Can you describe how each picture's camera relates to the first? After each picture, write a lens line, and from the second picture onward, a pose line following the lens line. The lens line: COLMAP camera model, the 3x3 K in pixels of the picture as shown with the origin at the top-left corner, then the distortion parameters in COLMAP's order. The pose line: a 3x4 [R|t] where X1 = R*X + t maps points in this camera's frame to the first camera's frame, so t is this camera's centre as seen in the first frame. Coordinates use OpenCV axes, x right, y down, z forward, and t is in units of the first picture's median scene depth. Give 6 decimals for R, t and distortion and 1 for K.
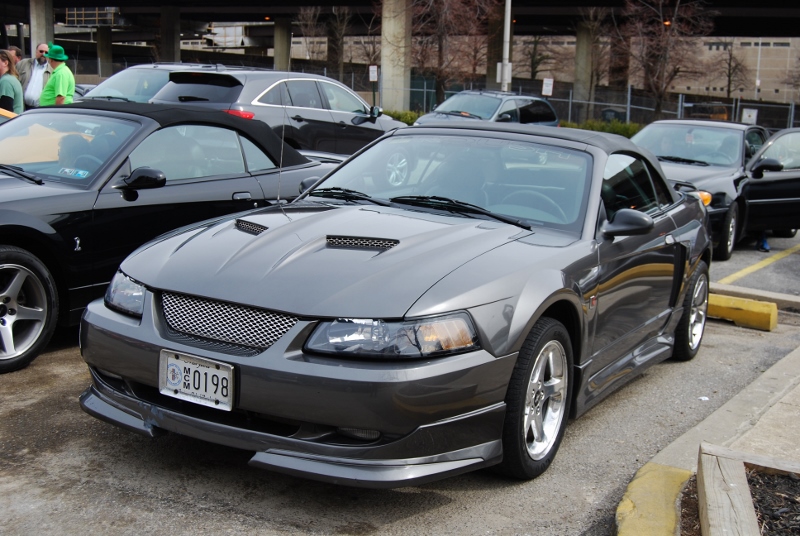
lens RADIAL K [[1033.7, 0, 400.0], [0, 1033.7, 268.0], [0, 0, 1]] dist [-0.015732, -0.020673]
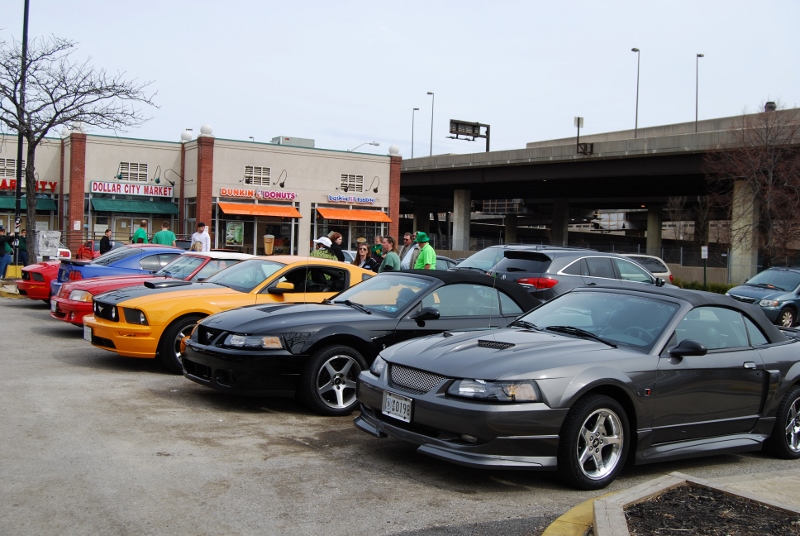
lens RADIAL K [[888.0, 0, 400.0], [0, 888.0, 268.0], [0, 0, 1]] dist [-0.009130, -0.000520]
pose [[0.916302, 0.014719, -0.400218, 0.158019], [-0.080856, 0.985545, -0.148874, 0.032574], [0.392242, 0.168773, 0.904247, -0.188828]]
